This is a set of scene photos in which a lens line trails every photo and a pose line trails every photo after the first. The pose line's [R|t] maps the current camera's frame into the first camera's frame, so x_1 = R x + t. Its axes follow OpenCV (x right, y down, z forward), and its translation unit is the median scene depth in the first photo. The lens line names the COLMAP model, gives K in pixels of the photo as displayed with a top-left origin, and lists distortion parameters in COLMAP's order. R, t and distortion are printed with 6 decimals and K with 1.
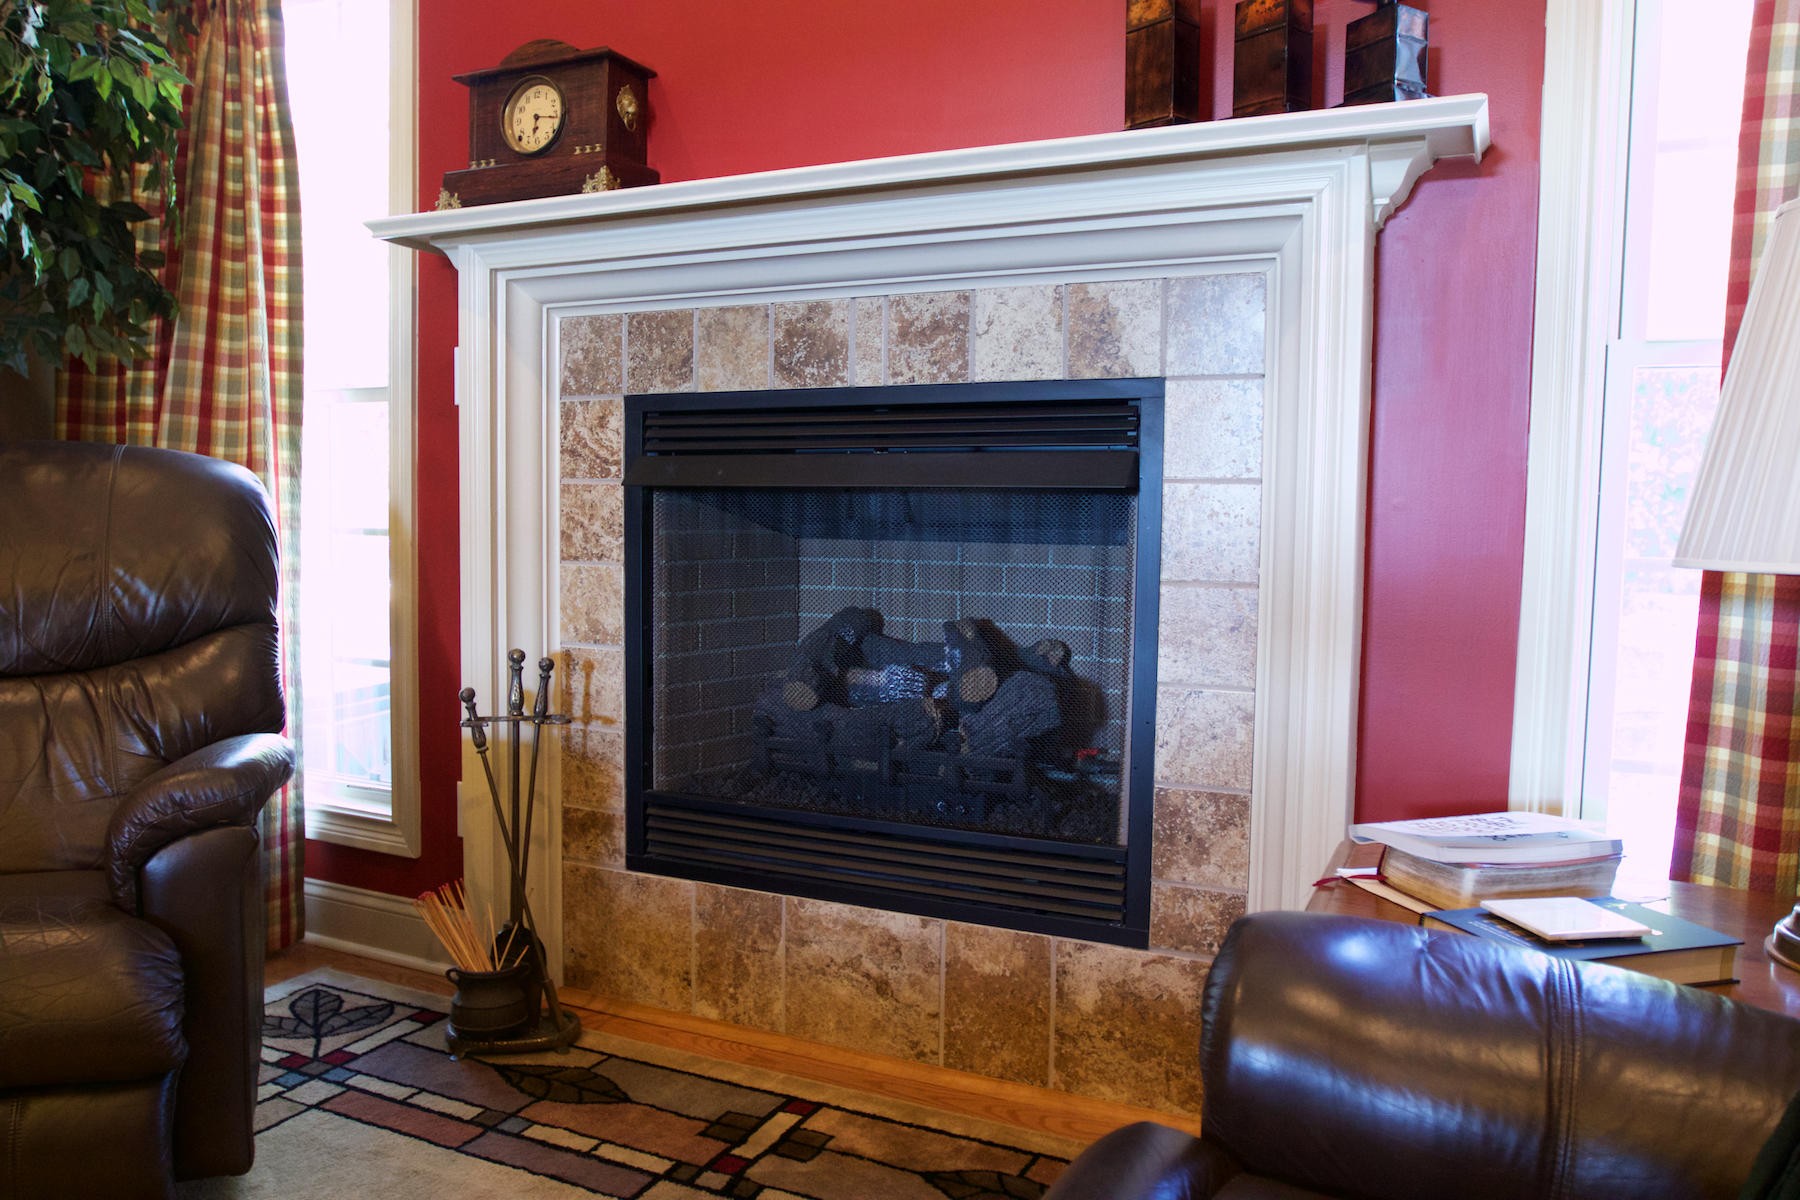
lens RADIAL K [[1324.3, 0, 884.3], [0, 1324.3, 608.1], [0, 0, 1]] dist [-0.072134, 0.048511]
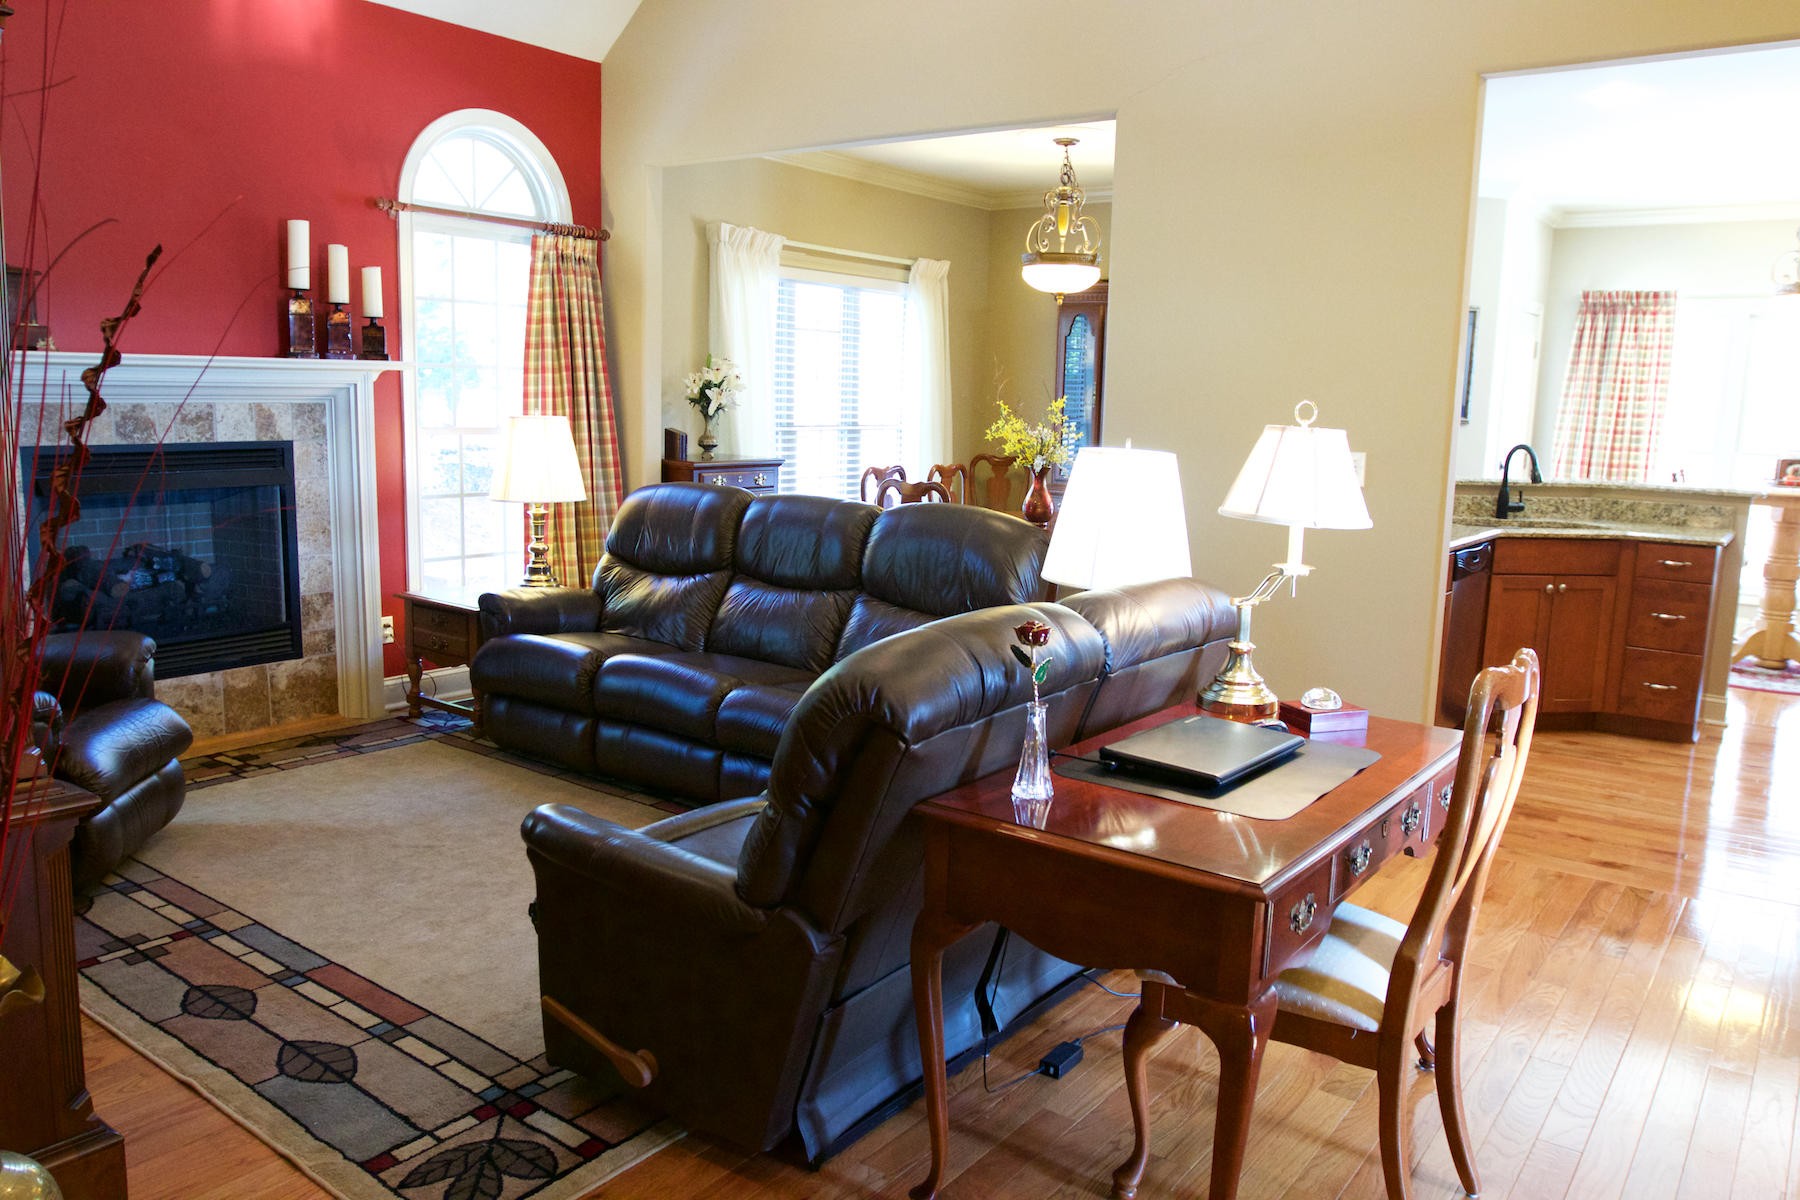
lens RADIAL K [[1324.3, 0, 884.3], [0, 1324.3, 608.1], [0, 0, 1]] dist [-0.072134, 0.048511]
pose [[0.200176, -0.167331, 0.965365, -1.938291], [0.050697, 0.985757, 0.160353, -0.184781], [-0.978447, 0.016843, 0.205808, -0.628948]]
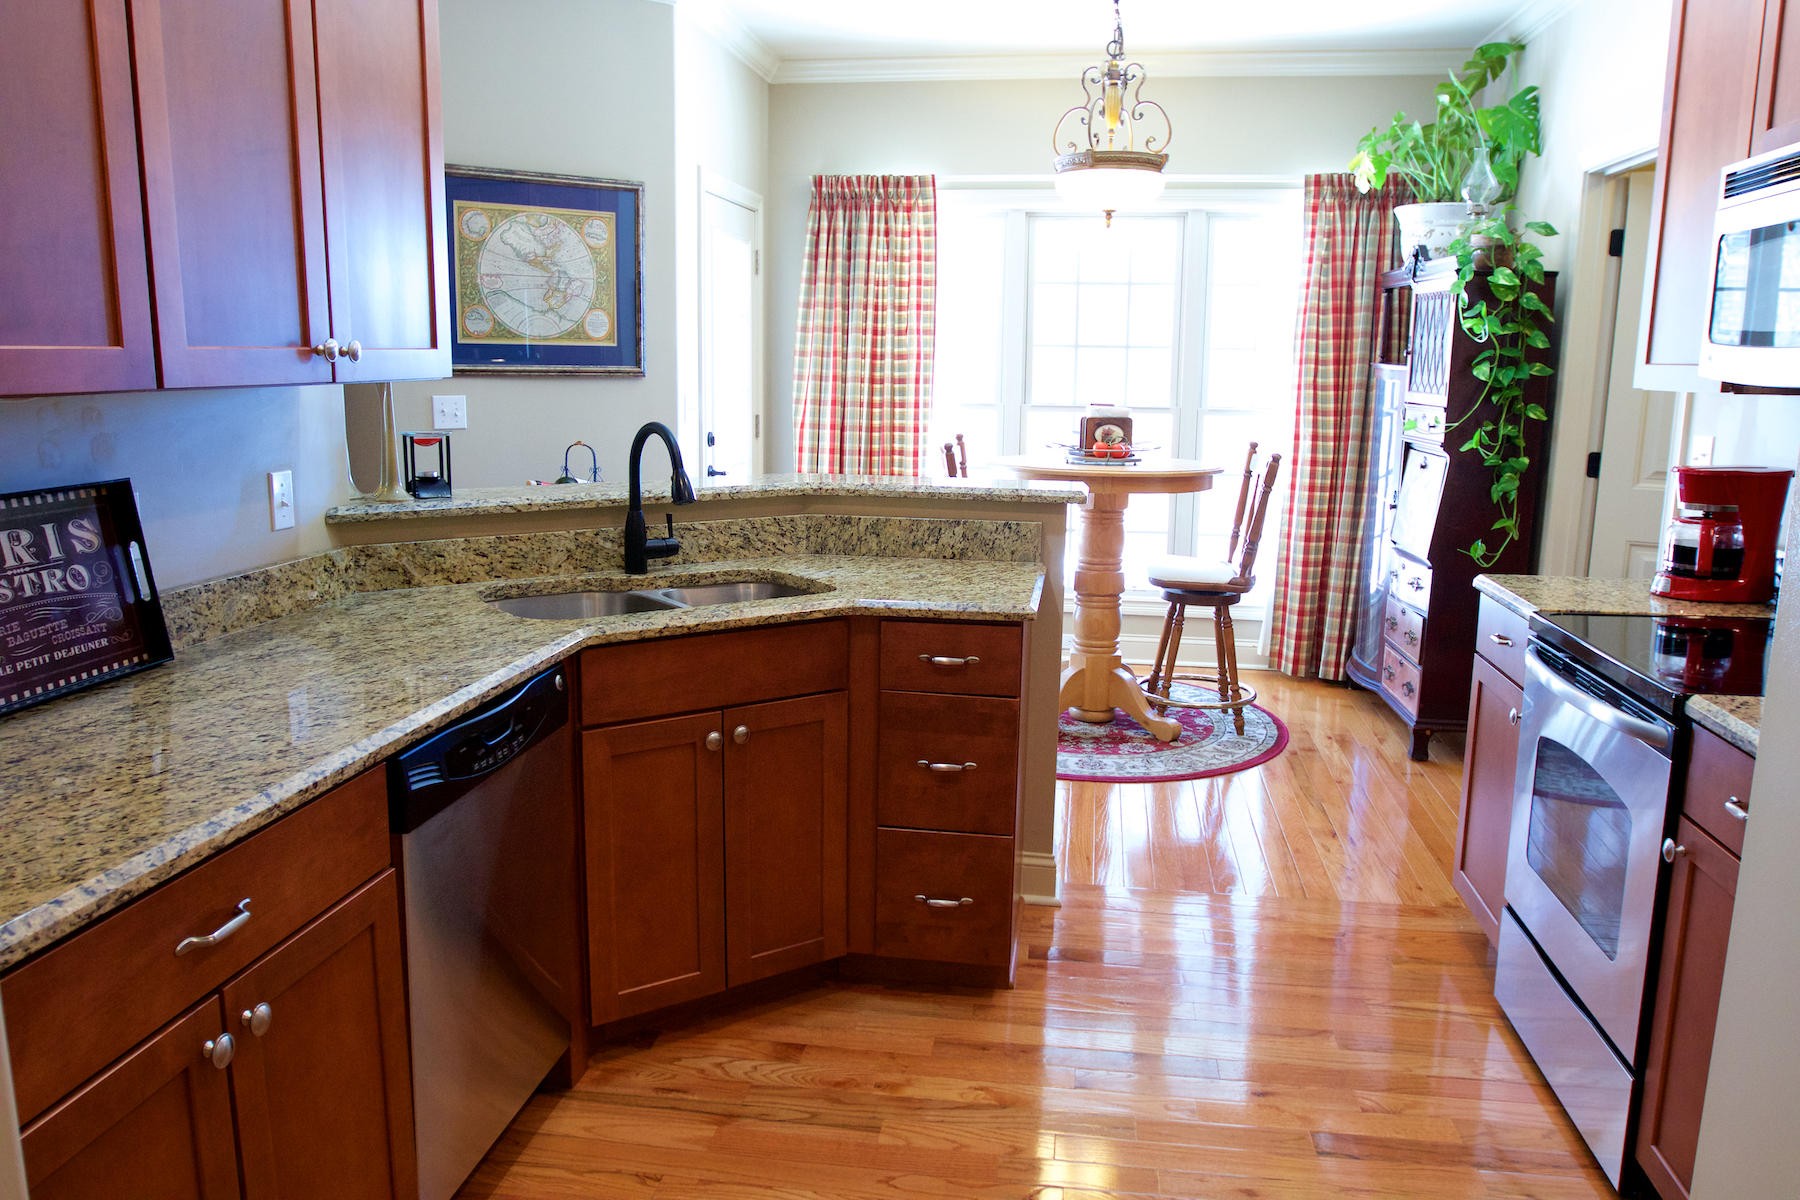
lens RADIAL K [[1324.3, 0, 884.3], [0, 1324.3, 608.1], [0, 0, 1]] dist [-0.072134, 0.048511]
pose [[-0.279852, -0.198326, 0.939335, -0.316522], [0.055450, 0.973457, 0.222050, -0.116796], [-0.958441, 0.114227, -0.261427, -1.238660]]
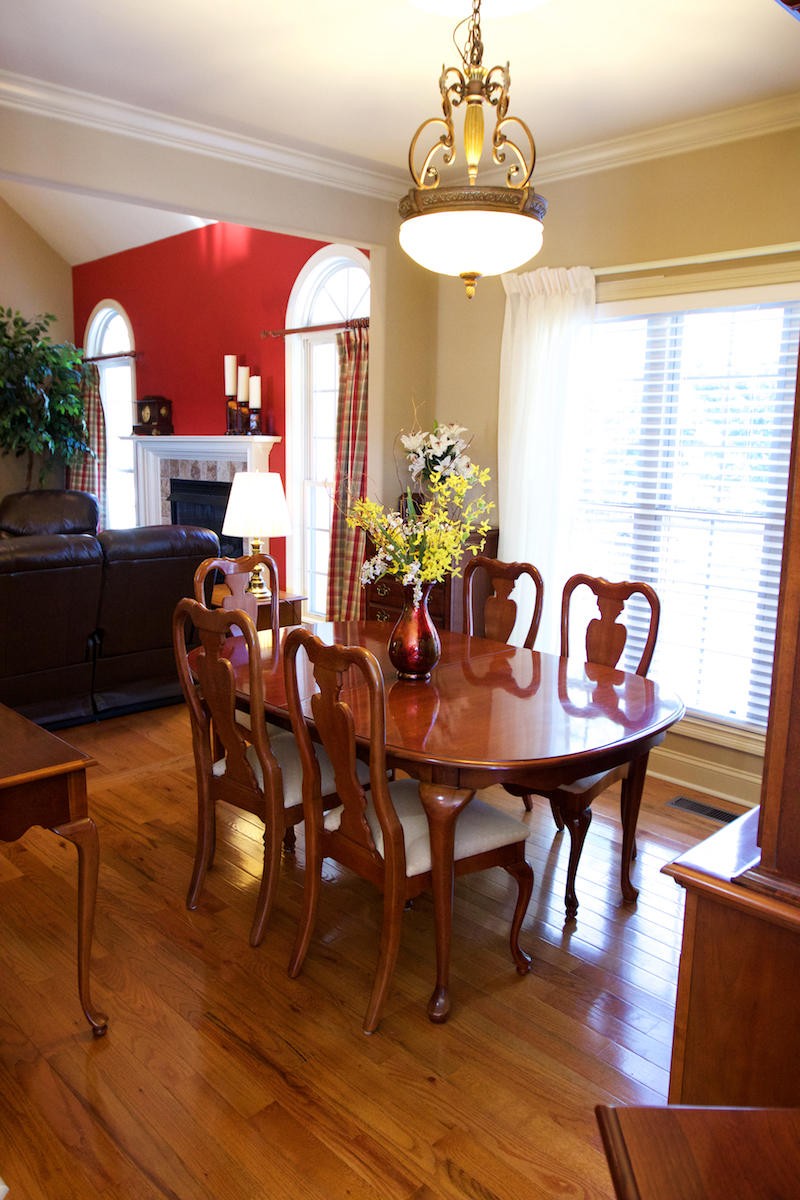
lens RADIAL K [[894.8, 0, 397.5], [0, 894.8, 604.6], [0, 0, 1]] dist [-0.071120, 0.045693]
pose [[0.932243, 0.065800, -0.355799, 1.664480], [-0.029064, 0.993766, 0.107632, -0.096246], [0.360663, -0.089998, 0.928344, -1.543433]]
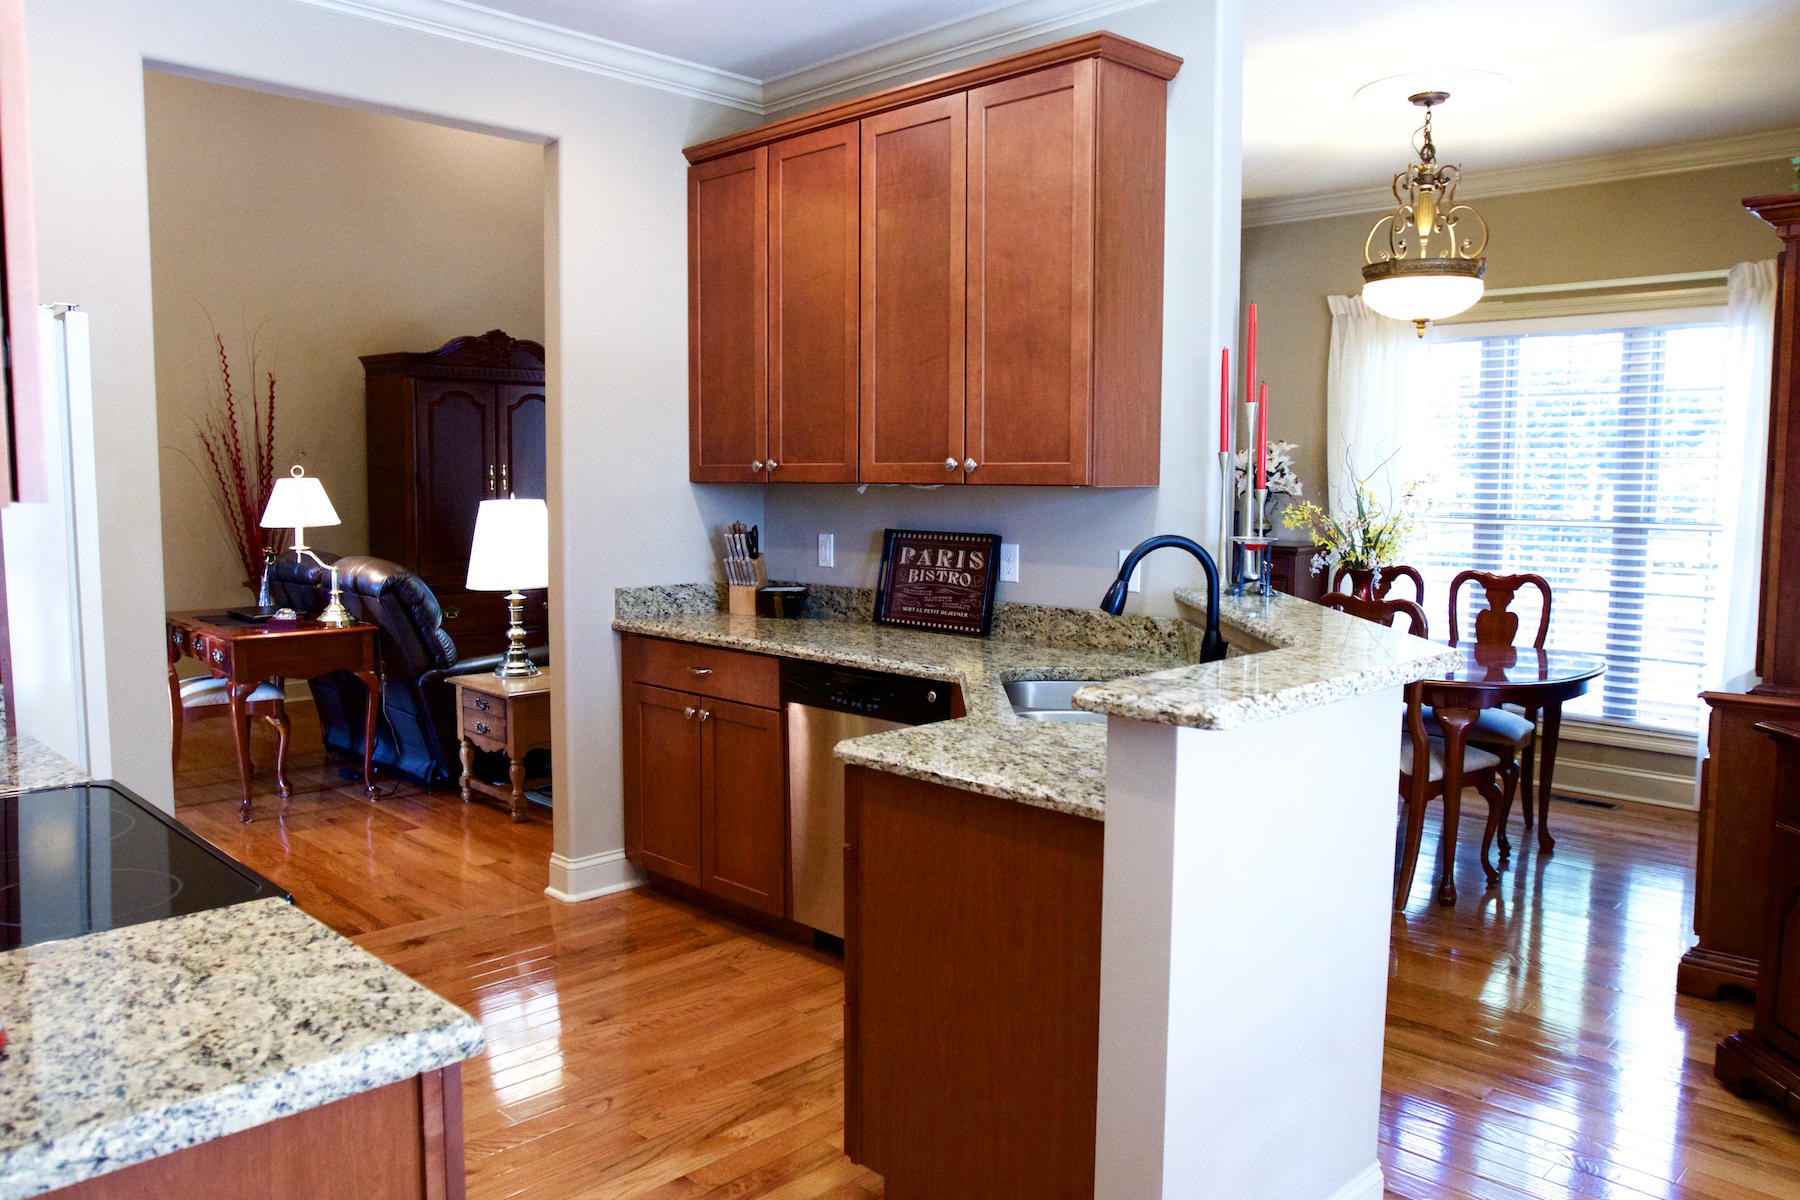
lens RADIAL K [[1324.3, 0, 884.3], [0, 1324.3, 608.1], [0, 0, 1]] dist [-0.072134, 0.048511]
pose [[0.939563, 0.023644, -0.341559, 1.232255], [-0.015650, 0.999536, 0.026140, 0.026834], [0.342018, -0.019215, 0.939497, -2.712172]]
